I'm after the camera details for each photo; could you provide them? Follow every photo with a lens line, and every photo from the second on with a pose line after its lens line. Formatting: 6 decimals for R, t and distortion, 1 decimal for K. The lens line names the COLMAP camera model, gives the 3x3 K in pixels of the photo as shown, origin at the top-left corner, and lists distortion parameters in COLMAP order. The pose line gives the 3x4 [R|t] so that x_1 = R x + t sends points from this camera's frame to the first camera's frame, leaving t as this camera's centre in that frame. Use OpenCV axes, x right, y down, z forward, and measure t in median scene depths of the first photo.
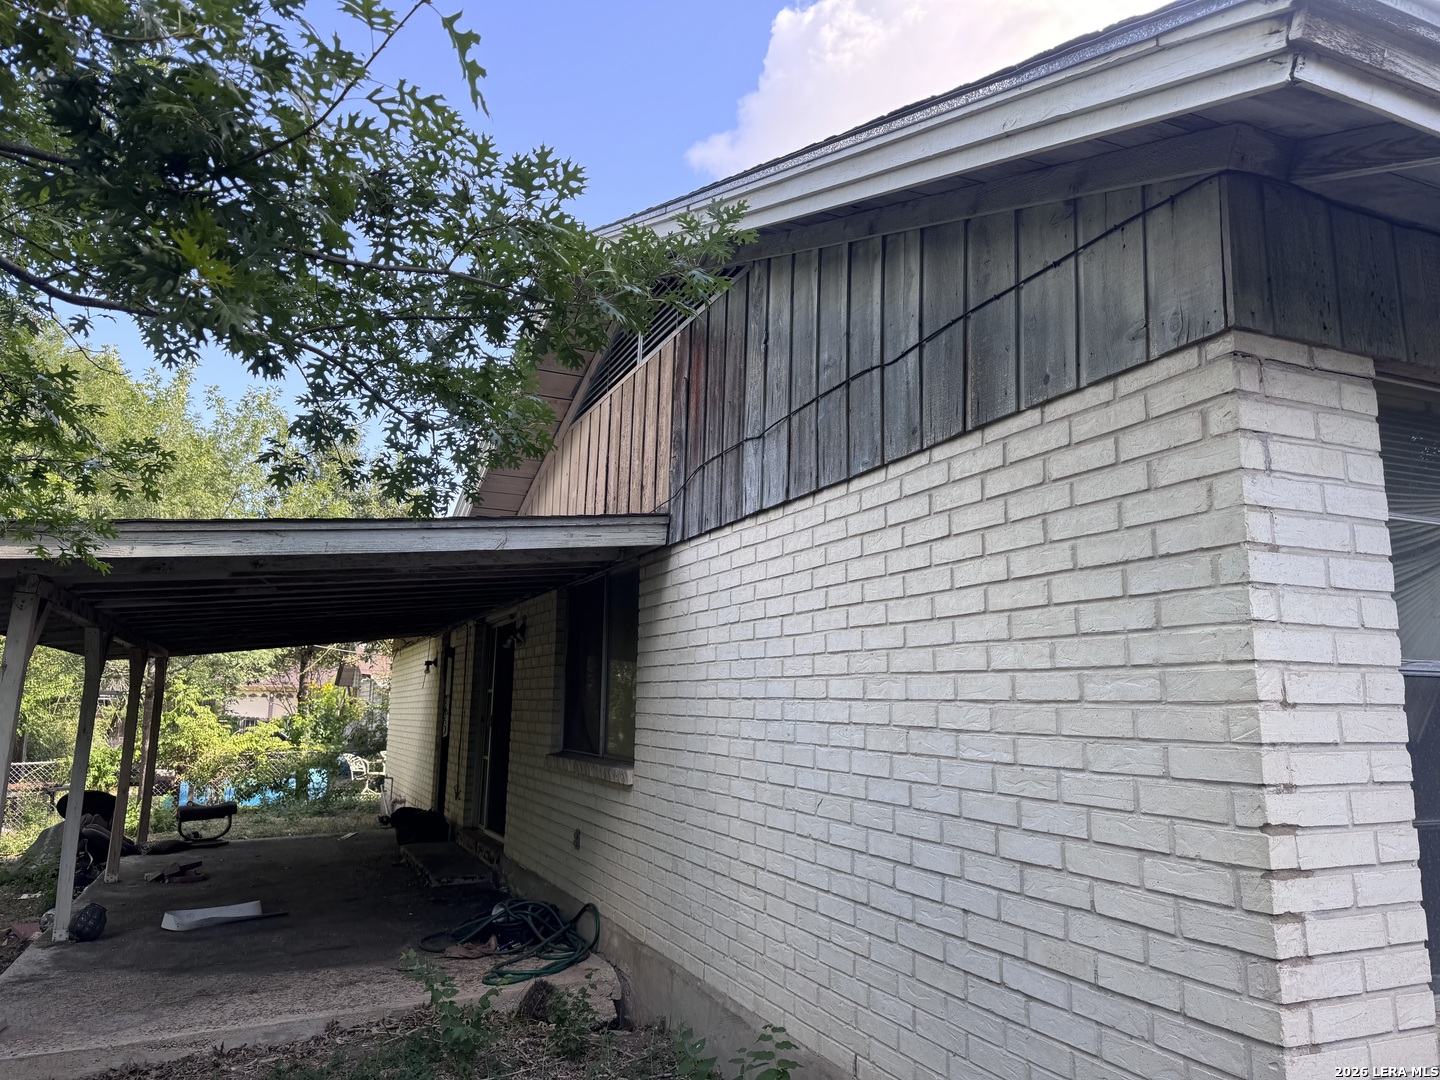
lens RADIAL K [[997.2, 0, 744.9], [0, 997.2, 536.6], [0, 0, 1]] dist [0.041602, -0.049214]
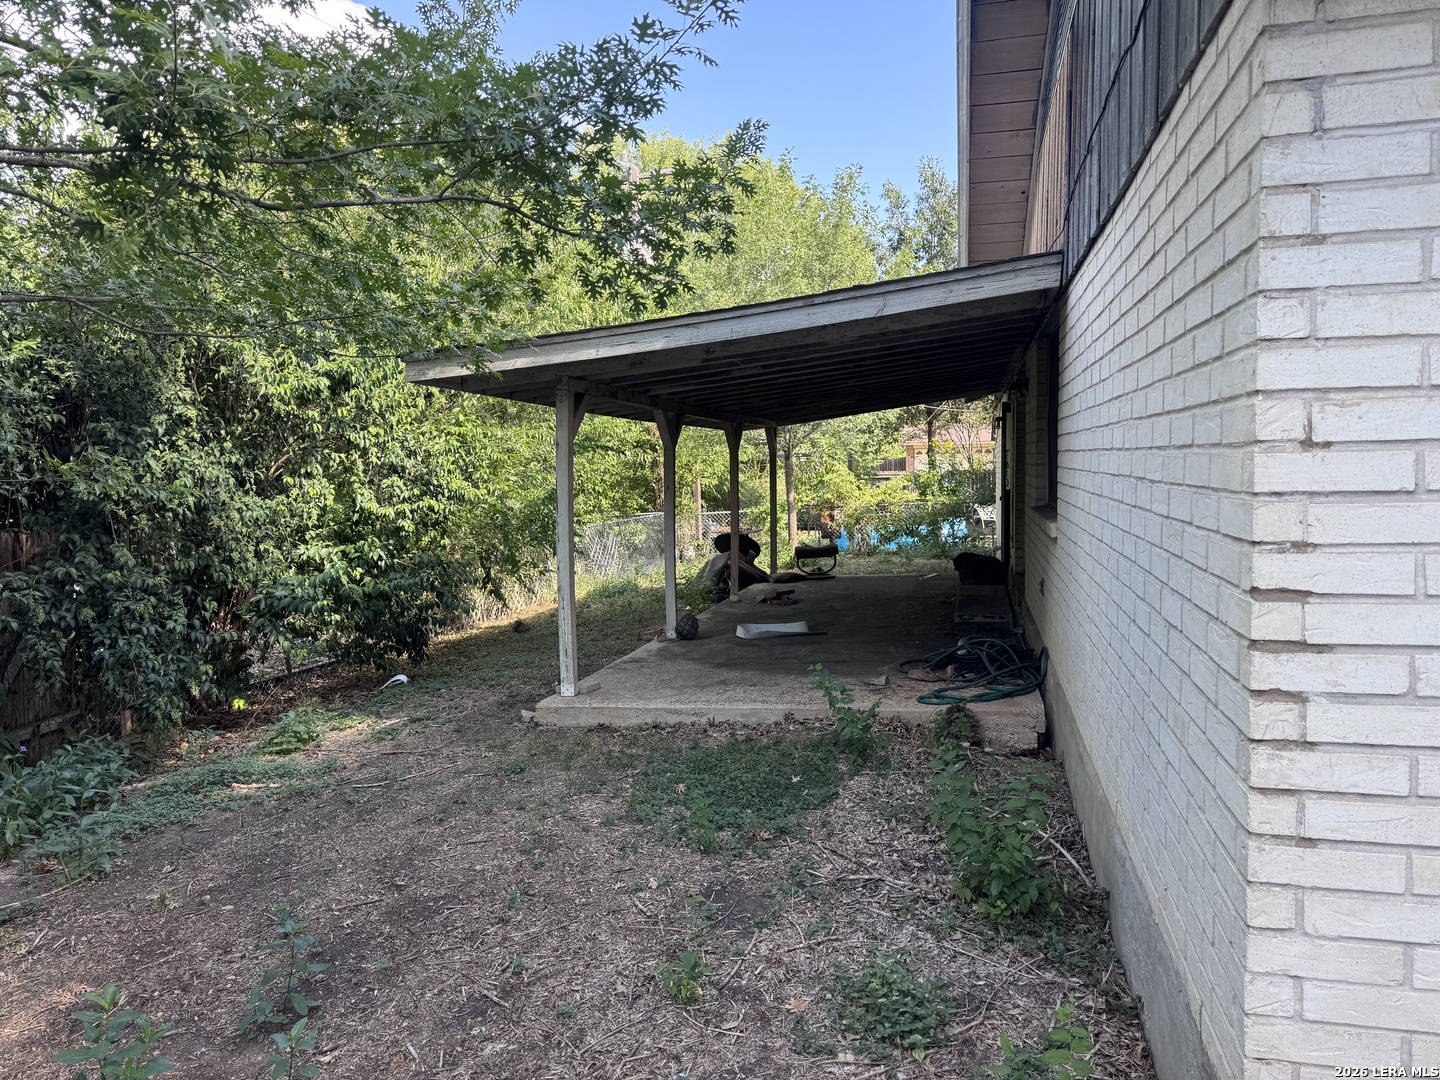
lens RADIAL K [[997.2, 0, 706.9], [0, 997.2, 536.8], [0, 0, 1]] dist [0.041602, -0.049214]
pose [[0.782881, 0.018752, -0.621889, 0.312039], [0.133074, 0.971368, 0.196814, 0.009181], [0.607773, -0.236839, 0.757970, 0.046508]]
